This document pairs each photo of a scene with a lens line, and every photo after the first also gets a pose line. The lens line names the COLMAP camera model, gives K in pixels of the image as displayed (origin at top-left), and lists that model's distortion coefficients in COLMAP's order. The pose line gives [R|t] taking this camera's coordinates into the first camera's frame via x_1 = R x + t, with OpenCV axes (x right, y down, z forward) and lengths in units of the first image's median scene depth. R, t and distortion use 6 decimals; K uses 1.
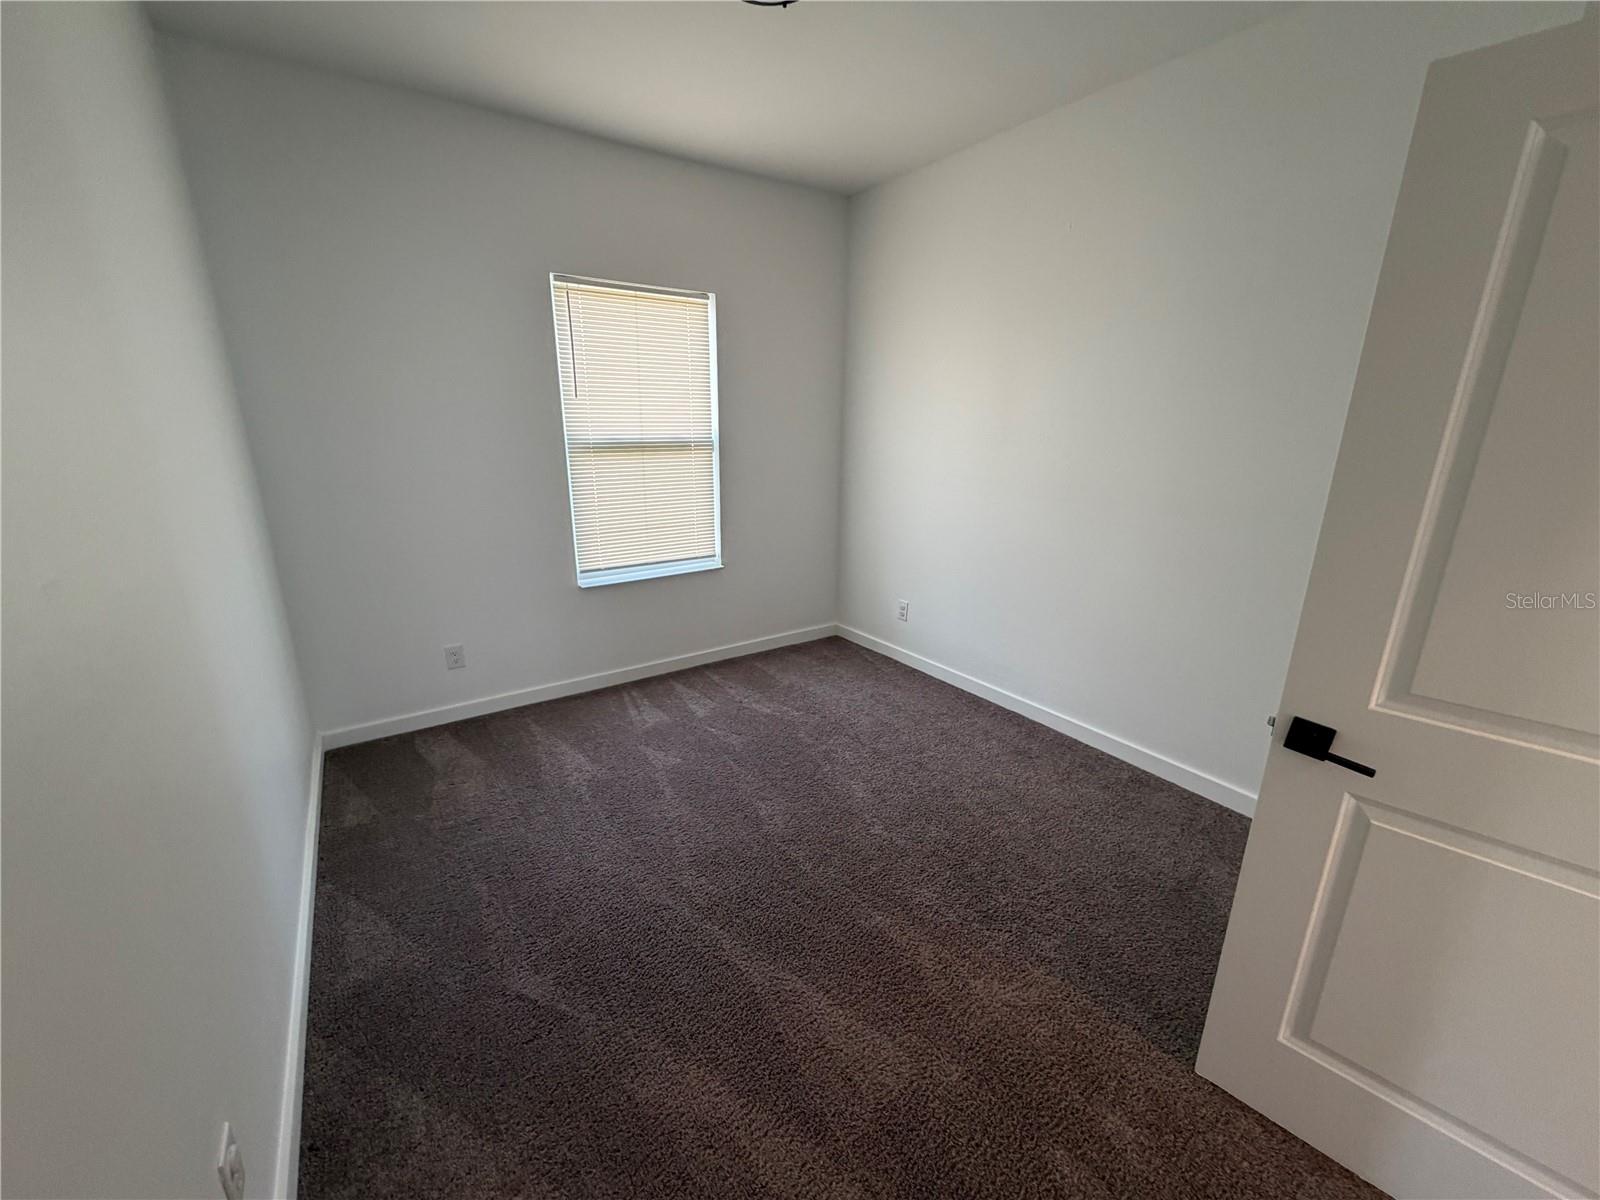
lens RADIAL K [[641.5, 0, 791.1], [0, 641.5, 596.3], [0, 0, 1]] dist [0.000273, -0.000107]
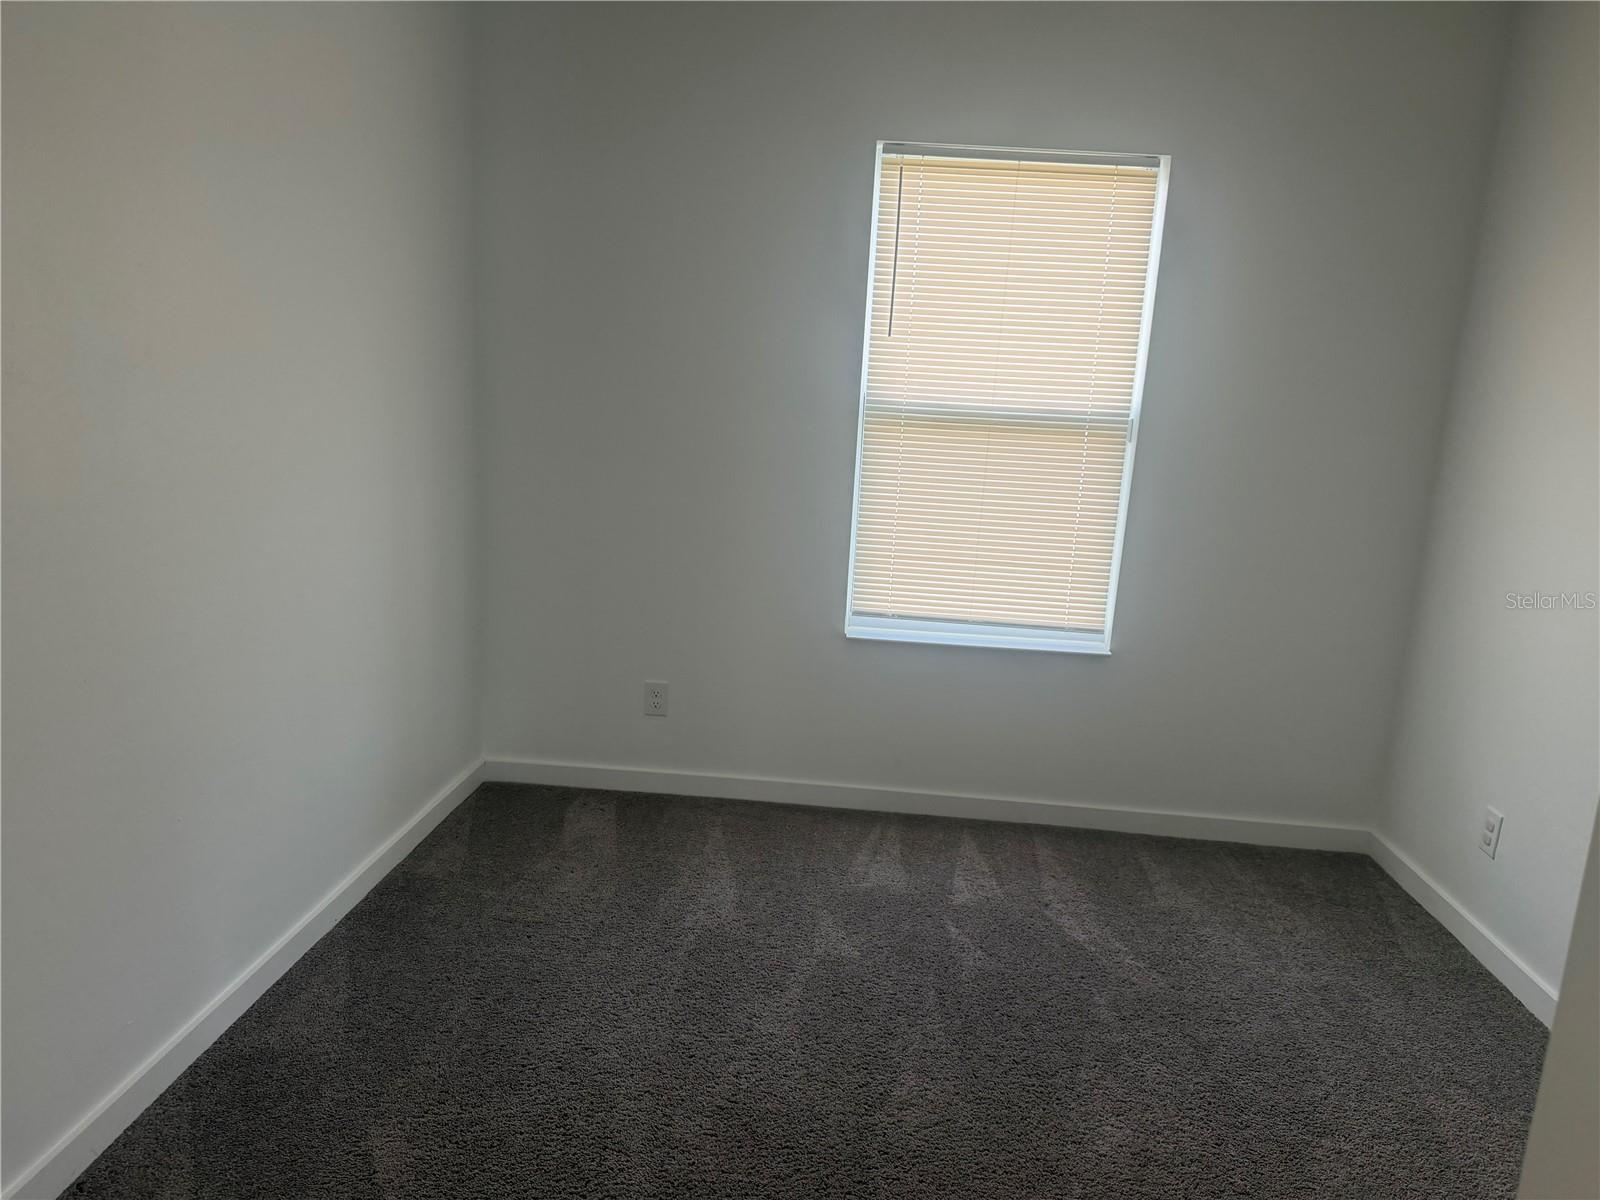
lens RADIAL K [[1118.6, 0, 804.4], [0, 1118.6, 600.6], [0, 0, 1]] dist [0.145832, -0.266433]
pose [[0.785872, 0.159663, -0.597422, 0.301190], [-0.218199, 0.975550, -0.026309, -0.011252], [0.578614, 0.151032, 0.801495, 0.111565]]
